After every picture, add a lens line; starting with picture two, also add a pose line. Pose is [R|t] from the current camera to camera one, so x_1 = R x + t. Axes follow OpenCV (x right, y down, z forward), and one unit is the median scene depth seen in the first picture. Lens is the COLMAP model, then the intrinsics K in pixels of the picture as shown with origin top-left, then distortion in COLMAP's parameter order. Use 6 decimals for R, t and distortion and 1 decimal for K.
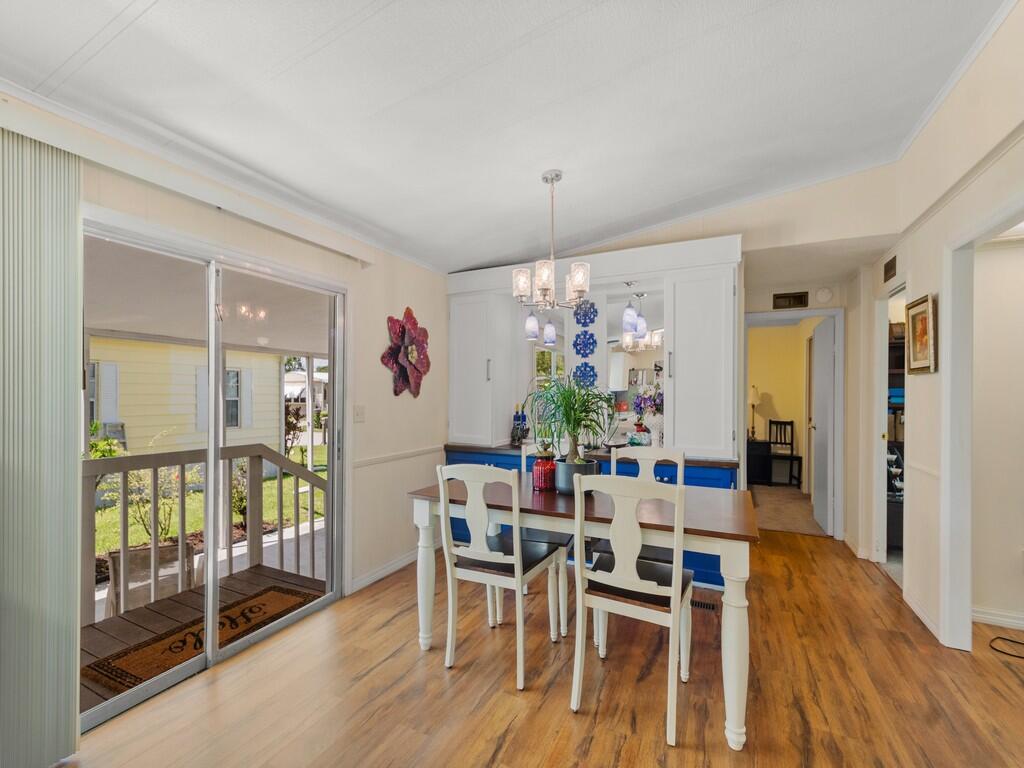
lens RADIAL K [[454.4, 0, 497.2], [0, 454.4, 392.6], [0, 0, 1]] dist [0.002707, 0.000354]
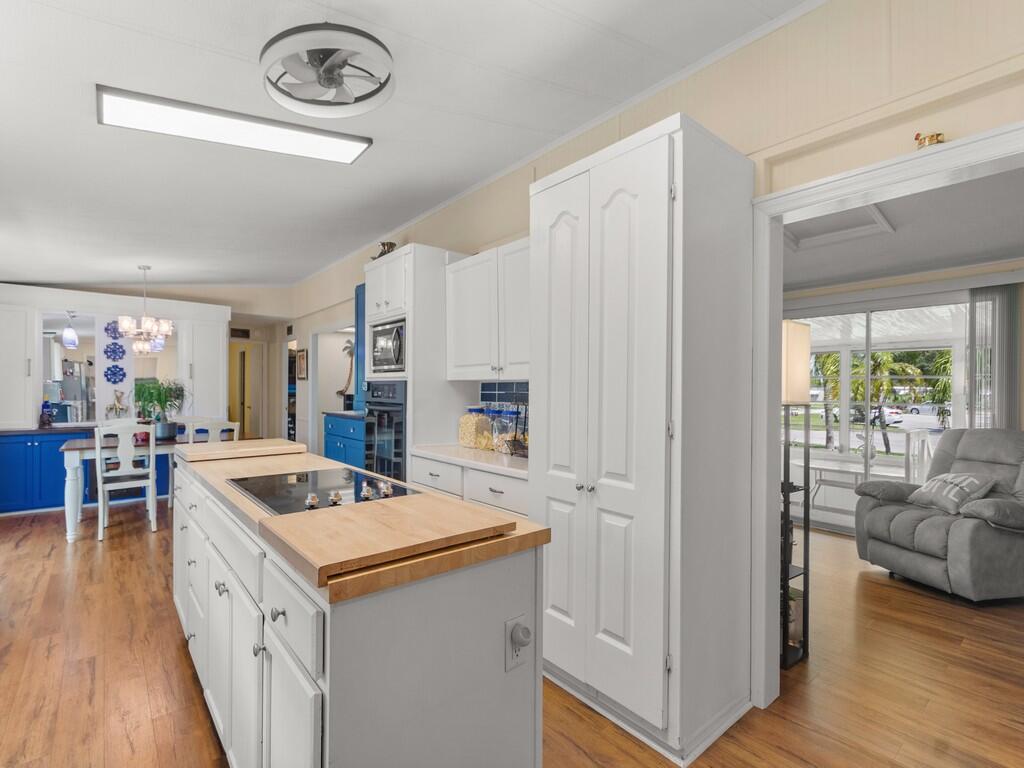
lens RADIAL K [[476.6, 0, 494.5], [0, 476.6, 395.2], [0, 0, 1]] dist [-0.008890, -0.000448]
pose [[0.424711, -0.013167, 0.905233, -0.640577], [-0.008122, 0.999799, 0.018353, -0.009116], [-0.905293, -0.015147, 0.424519, -0.691234]]
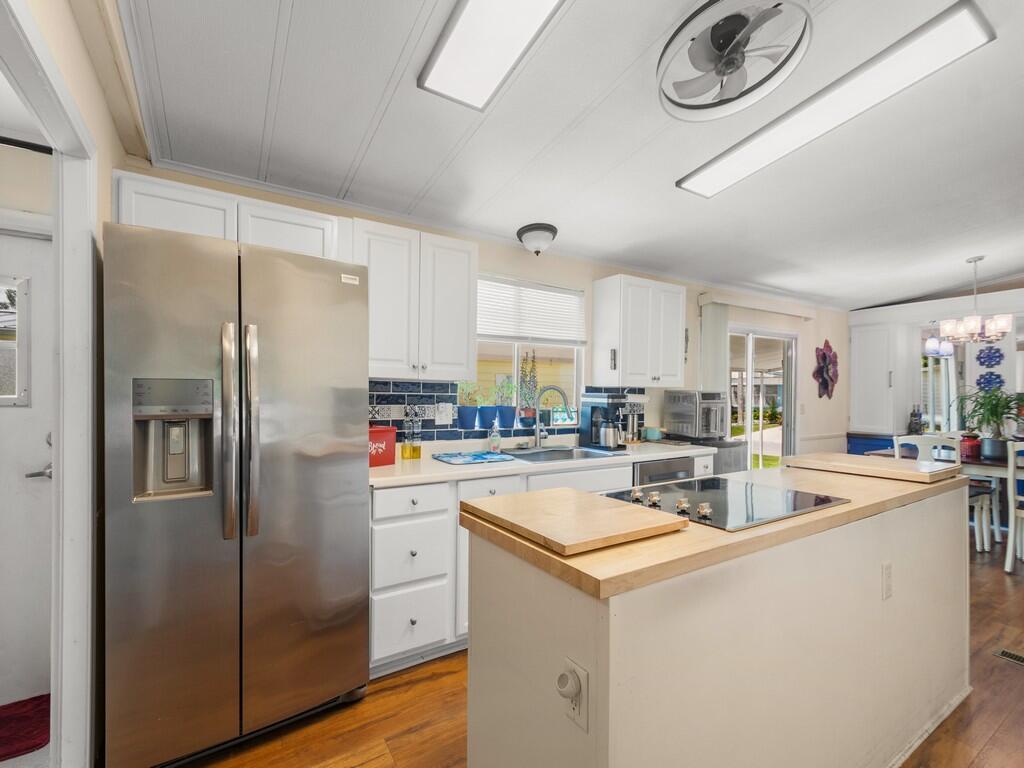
lens RADIAL K [[454.4, 0, 497.2], [0, 454.4, 392.6], [0, 0, 1]] dist [0.002707, 0.000354]
pose [[0.841568, -0.002188, -0.540147, -0.274093], [0.000725, 0.999995, -0.002922, -0.006218], [0.540151, 0.002068, 0.841565, -0.800872]]
